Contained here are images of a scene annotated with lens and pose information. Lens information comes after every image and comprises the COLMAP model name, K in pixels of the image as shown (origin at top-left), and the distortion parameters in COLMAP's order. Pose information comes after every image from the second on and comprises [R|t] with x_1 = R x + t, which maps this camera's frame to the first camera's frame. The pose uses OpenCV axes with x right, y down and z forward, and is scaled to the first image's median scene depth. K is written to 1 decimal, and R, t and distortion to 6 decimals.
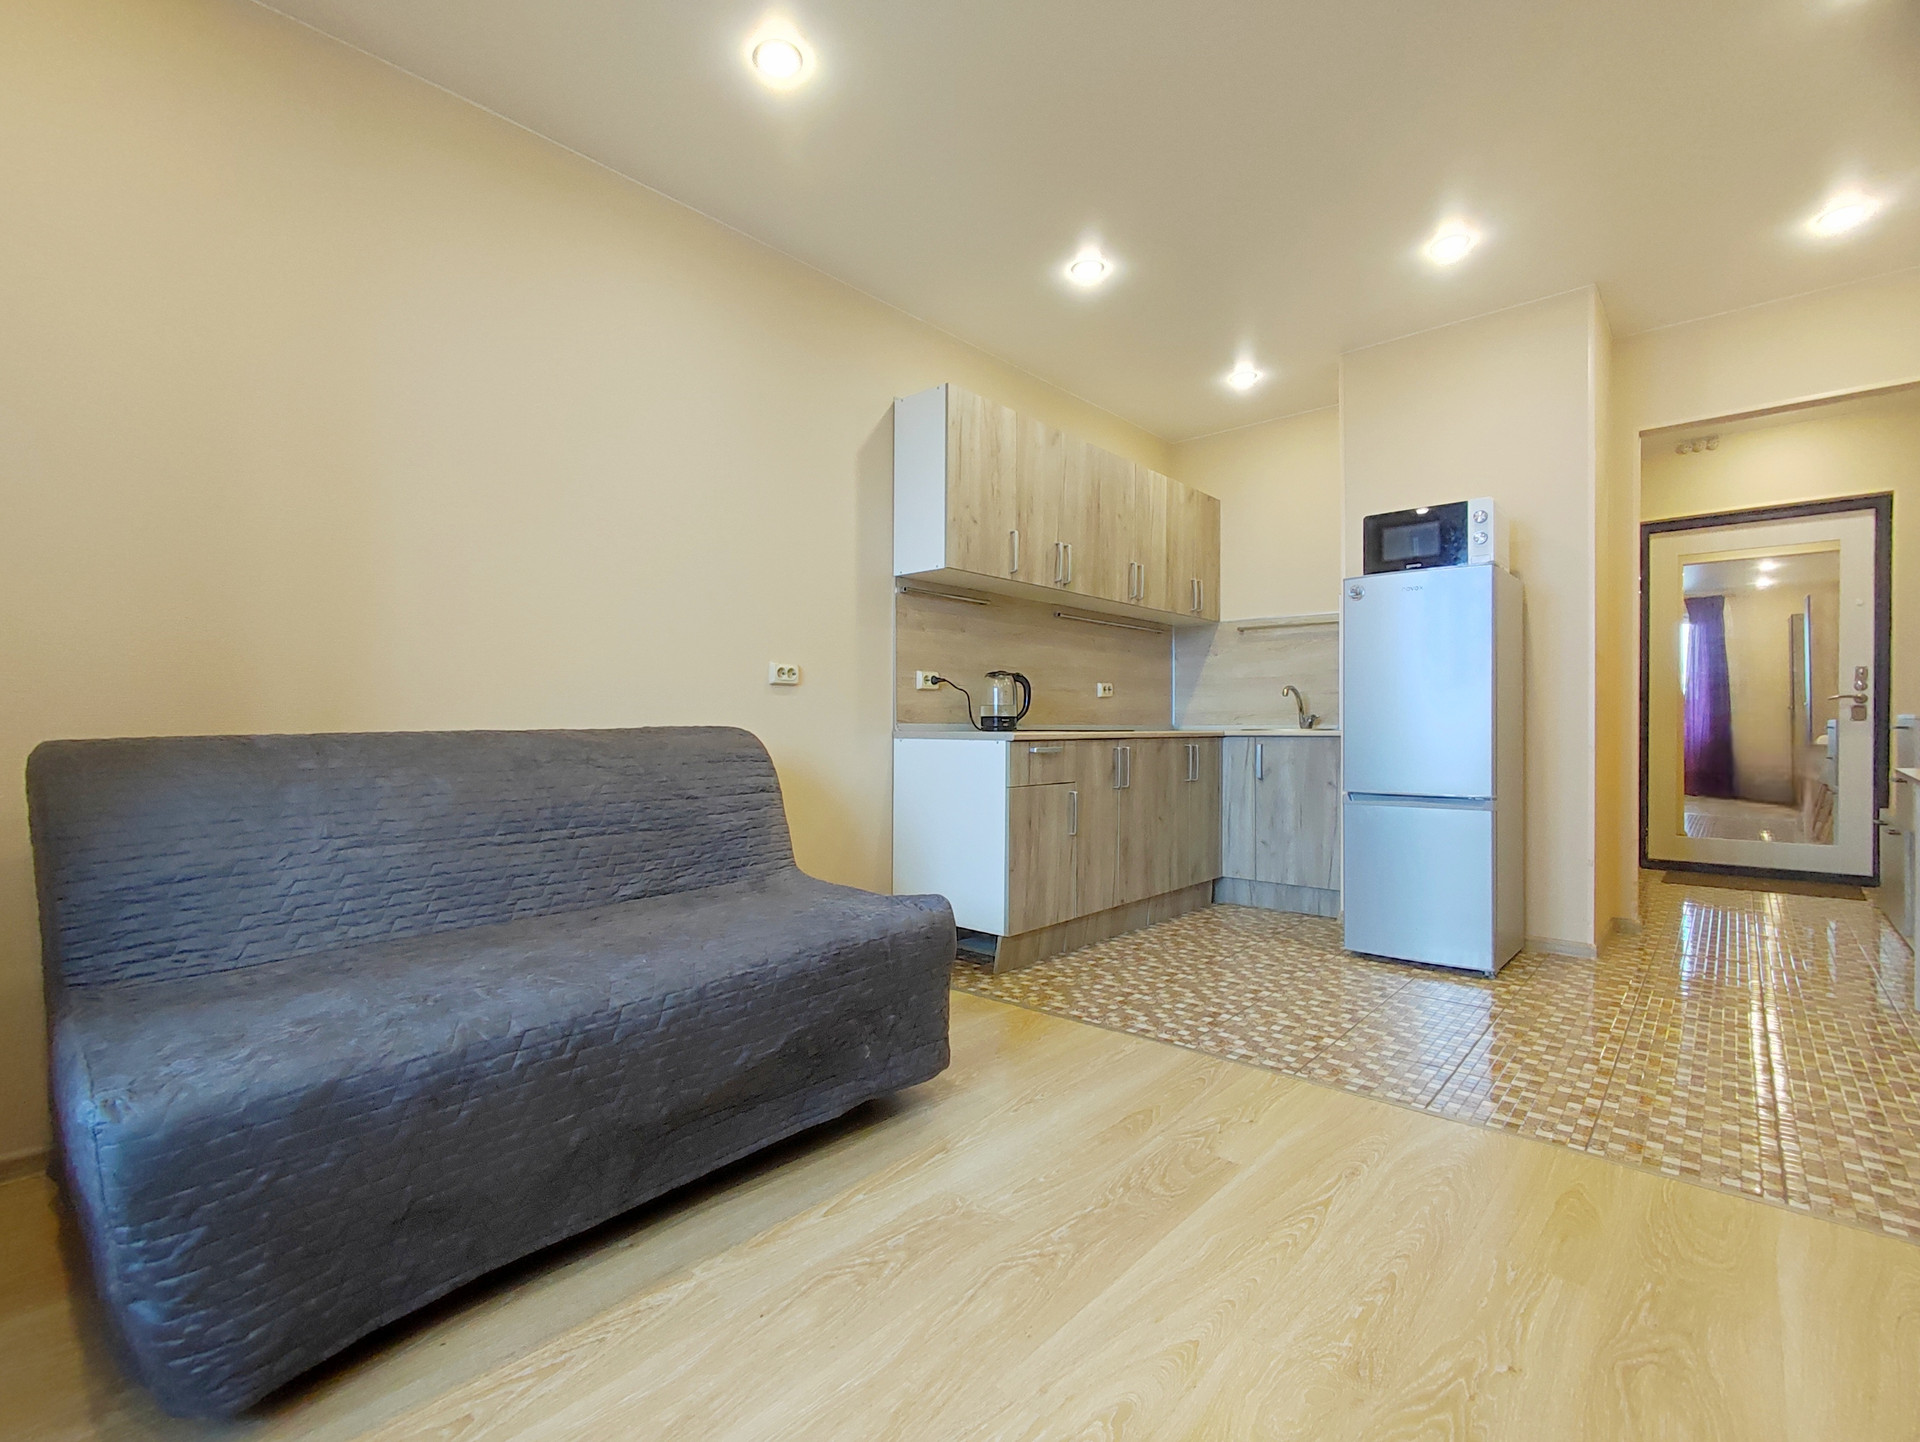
lens RADIAL K [[857.5, 0, 968.0], [0, 857.5, 723.5], [0, 0, 1]] dist [0.005393, 0.000217]
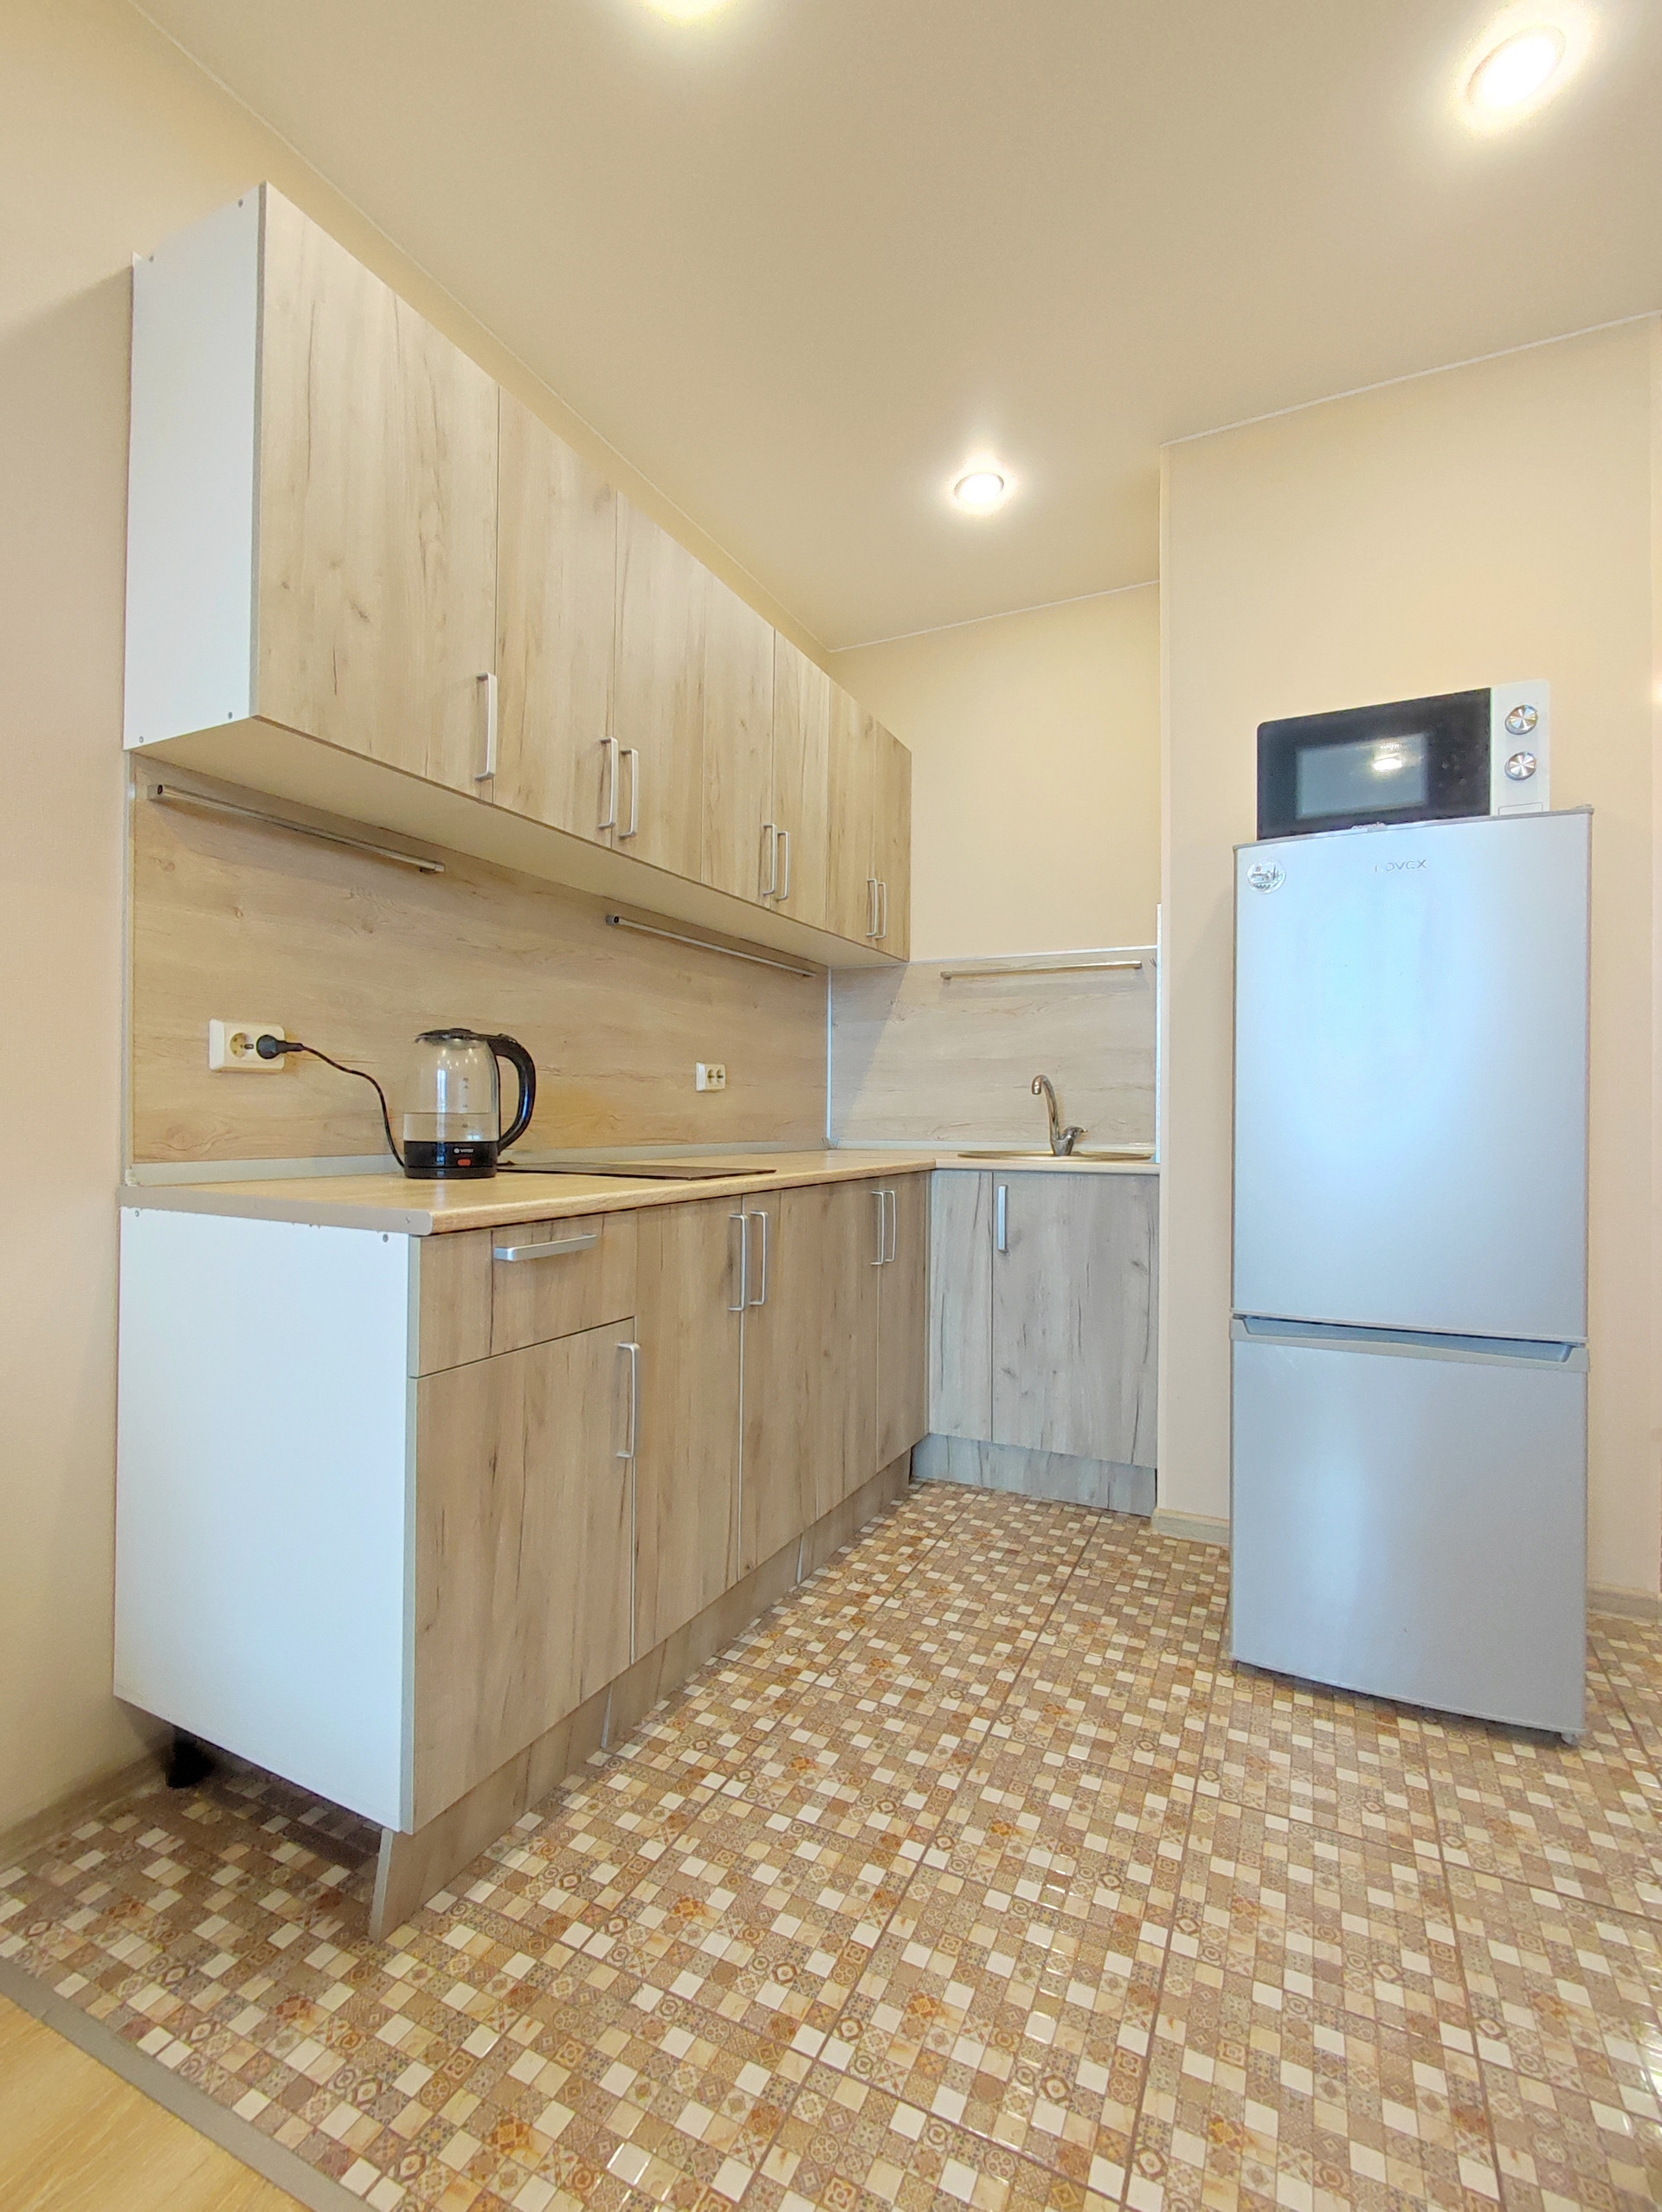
lens RADIAL K [[988.0, 0, 837.0], [0, 988.0, 1104.9], [0, 0, 1]] dist [0.005393, 0.000217]
pose [[0.958498, 0.008524, 0.284972, 0.078479], [-0.006707, 0.999950, -0.007350, -0.023067], [-0.285021, 0.005134, 0.958508, 0.505611]]
